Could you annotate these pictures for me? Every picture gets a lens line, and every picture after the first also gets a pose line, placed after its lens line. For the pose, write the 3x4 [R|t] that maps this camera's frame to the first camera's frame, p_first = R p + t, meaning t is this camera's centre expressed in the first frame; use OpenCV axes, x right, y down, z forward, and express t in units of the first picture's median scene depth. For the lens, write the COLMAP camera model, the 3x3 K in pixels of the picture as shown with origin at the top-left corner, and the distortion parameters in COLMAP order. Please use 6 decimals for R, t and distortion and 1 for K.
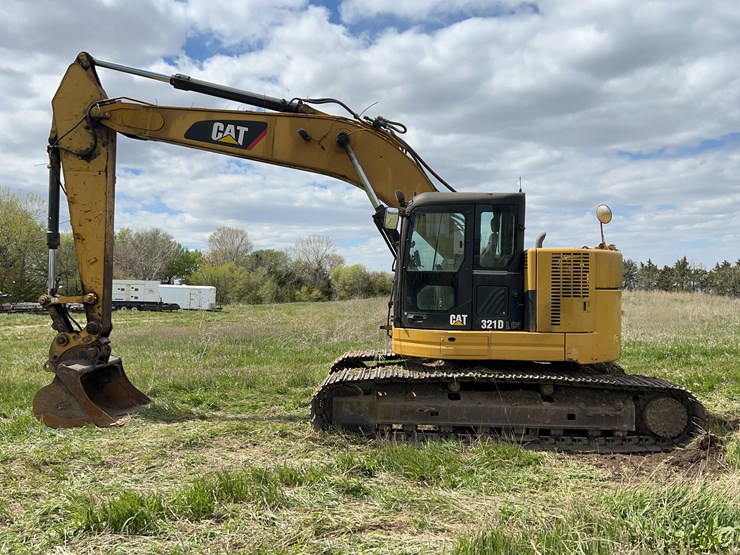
lens RADIAL K [[694.7, 0, 367.1], [0, 694.7, 274.1], [0, 0, 1]] dist [0.081830, -0.018924]
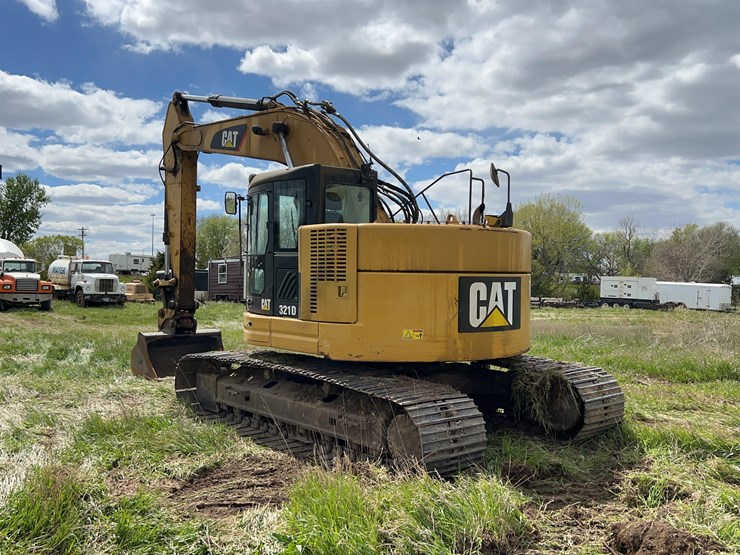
lens RADIAL K [[697.5, 0, 370.4], [0, 697.5, 267.0], [0, 0, 1]] dist [0.016887, 0.003218]
pose [[0.693684, -0.008413, -0.720230, 0.906371], [0.002237, 0.999952, -0.009526, 0.023404], [0.720276, 0.004997, 0.693670, 0.430747]]
